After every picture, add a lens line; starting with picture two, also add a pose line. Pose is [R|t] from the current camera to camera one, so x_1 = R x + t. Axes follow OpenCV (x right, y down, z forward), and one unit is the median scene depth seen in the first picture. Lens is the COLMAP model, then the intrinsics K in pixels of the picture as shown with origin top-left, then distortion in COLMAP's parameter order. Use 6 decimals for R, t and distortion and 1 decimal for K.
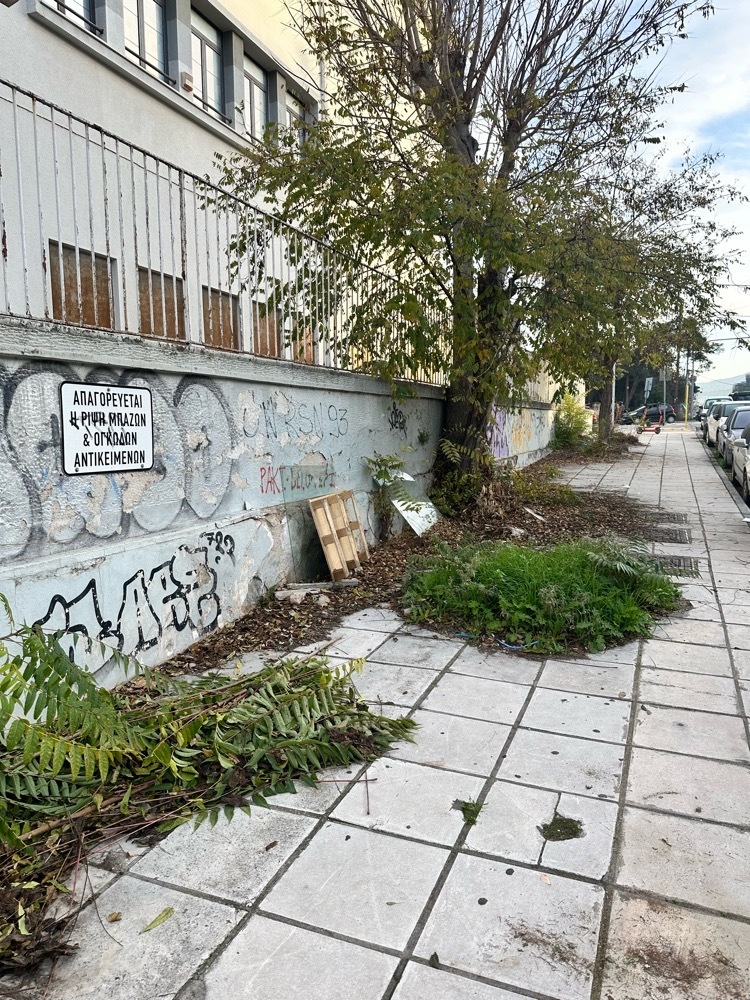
lens RADIAL K [[695.1, 0, 372.4], [0, 695.1, 479.0], [0, 0, 1]] dist [0.109859, -0.139321]
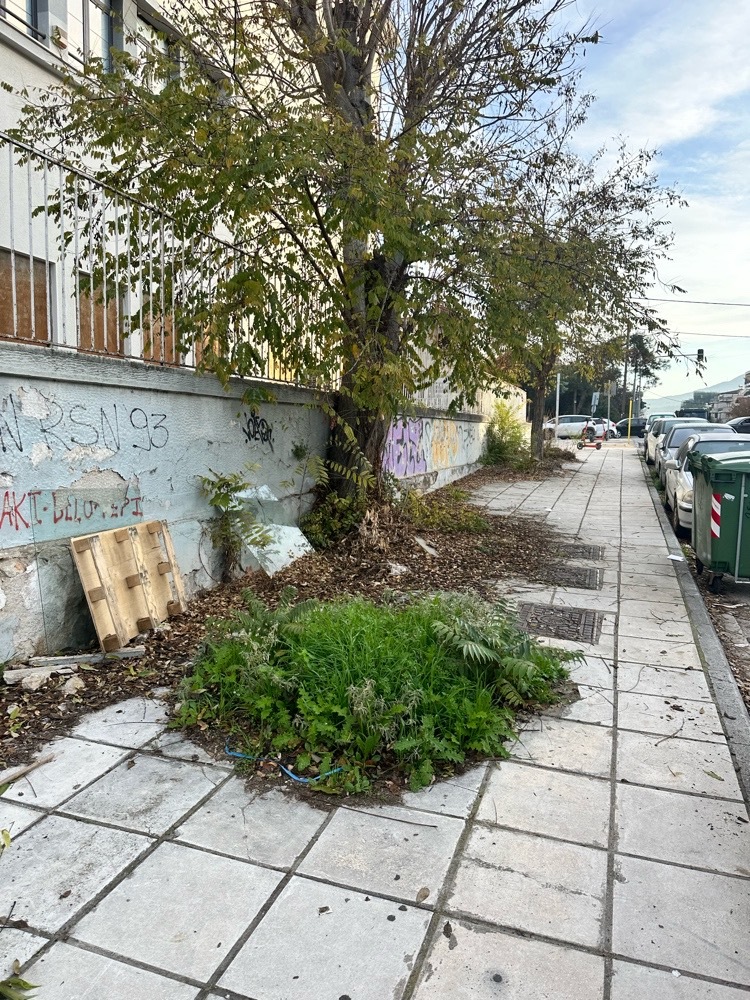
lens RADIAL K [[692.6, 0, 374.1], [0, 692.6, 467.1], [0, 0, 1]] dist [0.114665, -0.134861]
pose [[0.998175, 0.019805, 0.057045, 0.158137], [-0.018185, 0.999420, -0.028793, -0.025112], [-0.057582, 0.027703, 0.997956, 0.226976]]
